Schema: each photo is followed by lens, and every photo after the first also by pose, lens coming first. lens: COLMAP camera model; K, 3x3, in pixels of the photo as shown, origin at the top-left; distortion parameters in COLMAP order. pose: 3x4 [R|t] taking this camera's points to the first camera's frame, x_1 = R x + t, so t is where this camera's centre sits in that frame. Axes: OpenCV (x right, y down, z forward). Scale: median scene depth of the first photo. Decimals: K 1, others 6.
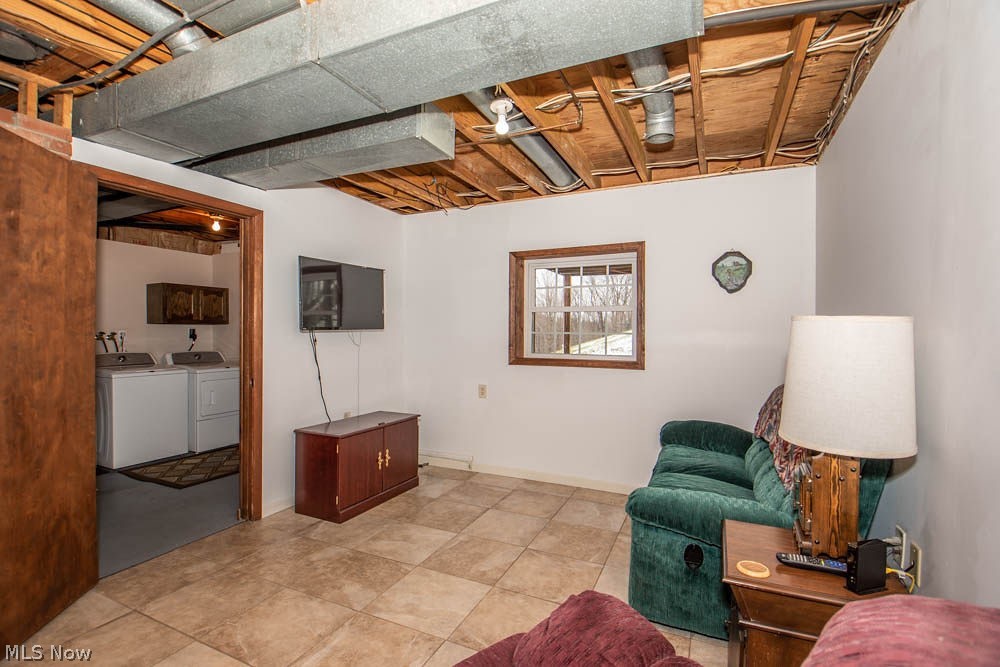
lens RADIAL K [[425.4, 0, 500.0], [0, 425.4, 333.5], [0, 0, 1]] dist [0.014258, -0.000063]
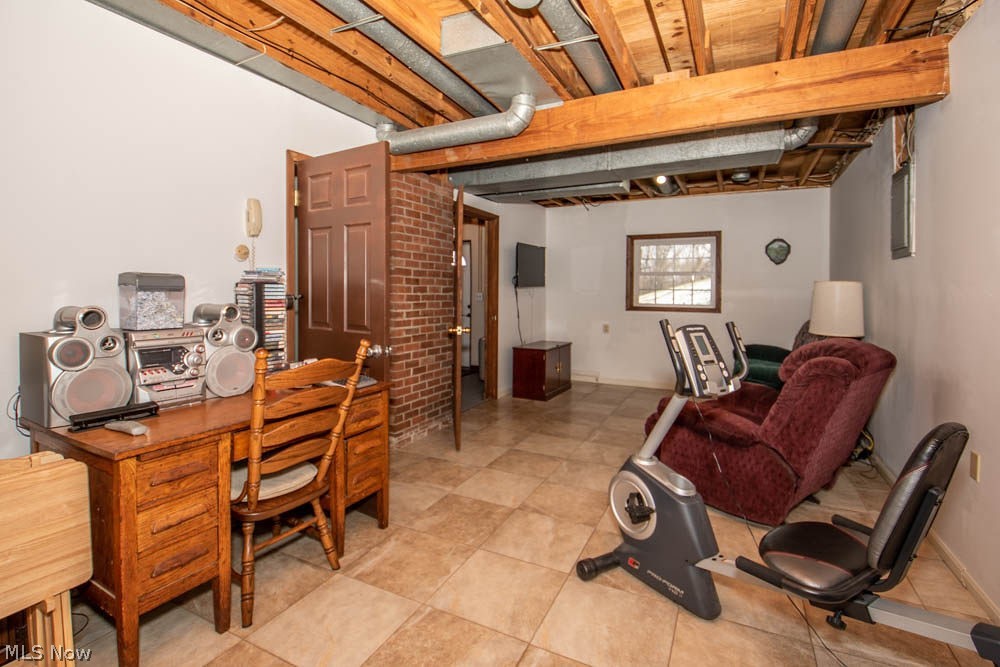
lens RADIAL K [[455.3, 0, 500.2], [0, 455.3, 295.0], [0, 0, 1]] dist [0.000057, 0.000049]
pose [[0.999970, 0.004110, -0.006590, -0.481479], [-0.004075, 0.999978, 0.005297, 0.013234], [0.006612, -0.005270, 0.999964, -0.706460]]
